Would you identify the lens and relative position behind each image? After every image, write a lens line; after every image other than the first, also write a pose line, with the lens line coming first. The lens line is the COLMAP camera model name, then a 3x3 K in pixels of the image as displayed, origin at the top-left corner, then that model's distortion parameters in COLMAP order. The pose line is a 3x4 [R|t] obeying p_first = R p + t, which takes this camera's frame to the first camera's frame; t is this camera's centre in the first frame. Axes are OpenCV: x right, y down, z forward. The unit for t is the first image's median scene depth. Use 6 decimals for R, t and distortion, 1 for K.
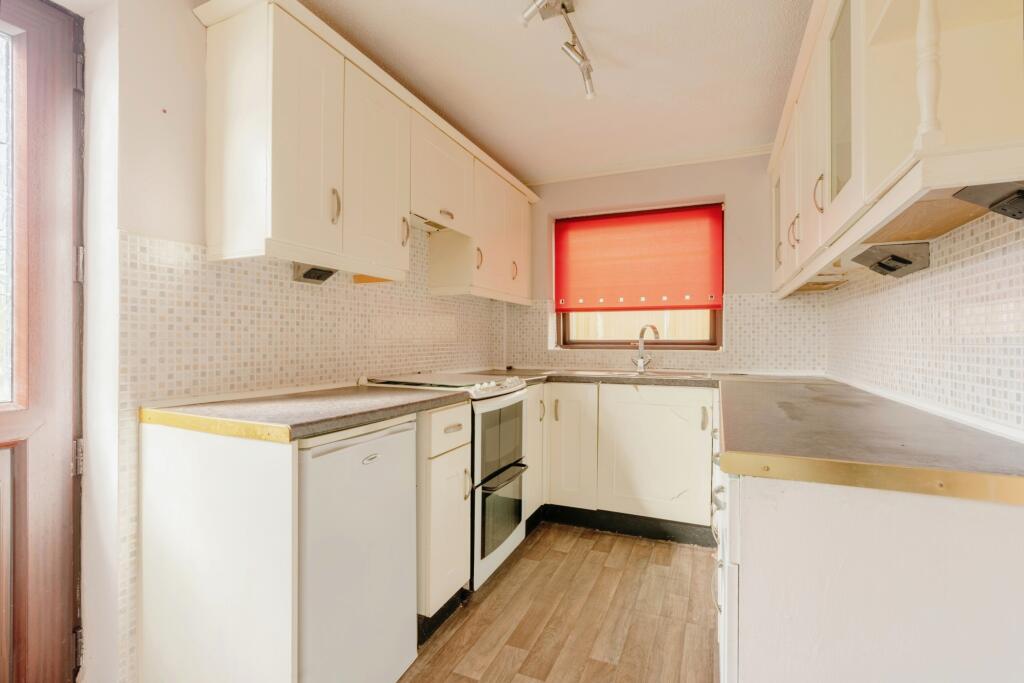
lens RADIAL K [[483.5, 0, 512.0], [0, 483.5, 341.5], [0, 0, 1]] dist [-0.002028, -0.000145]
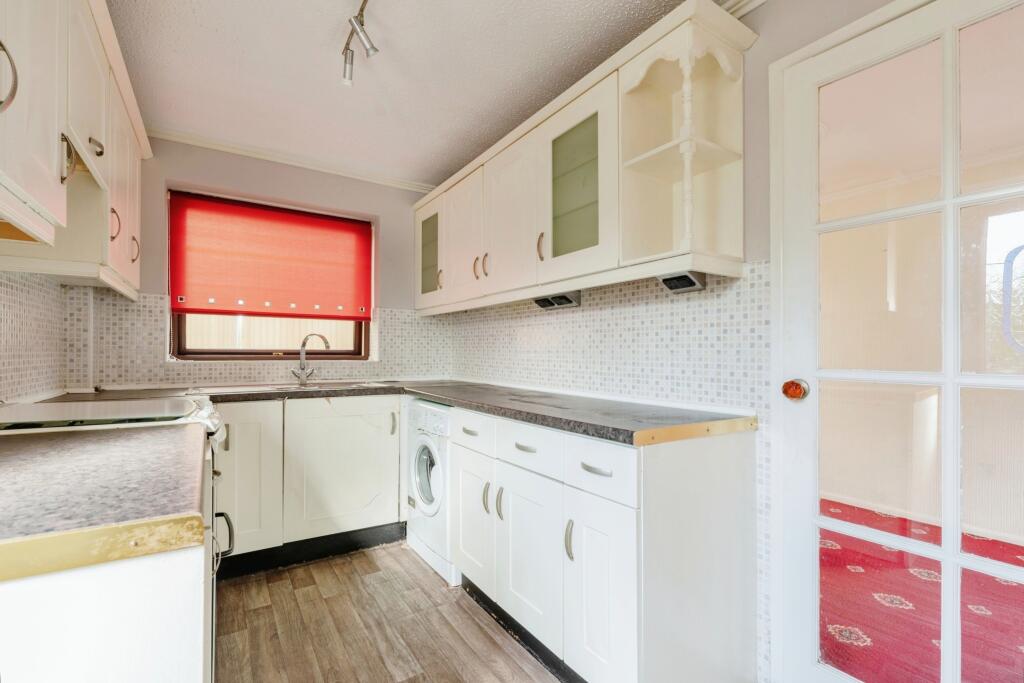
lens RADIAL K [[476.5, 0, 511.3], [0, 476.5, 352.1], [0, 0, 1]] dist [0.060393, -0.000005]
pose [[0.570606, 0.002490, 0.821220, -0.369326], [-0.005593, 0.999984, 0.000854, -0.002395], [-0.821205, -0.005080, 0.570611, 0.188242]]
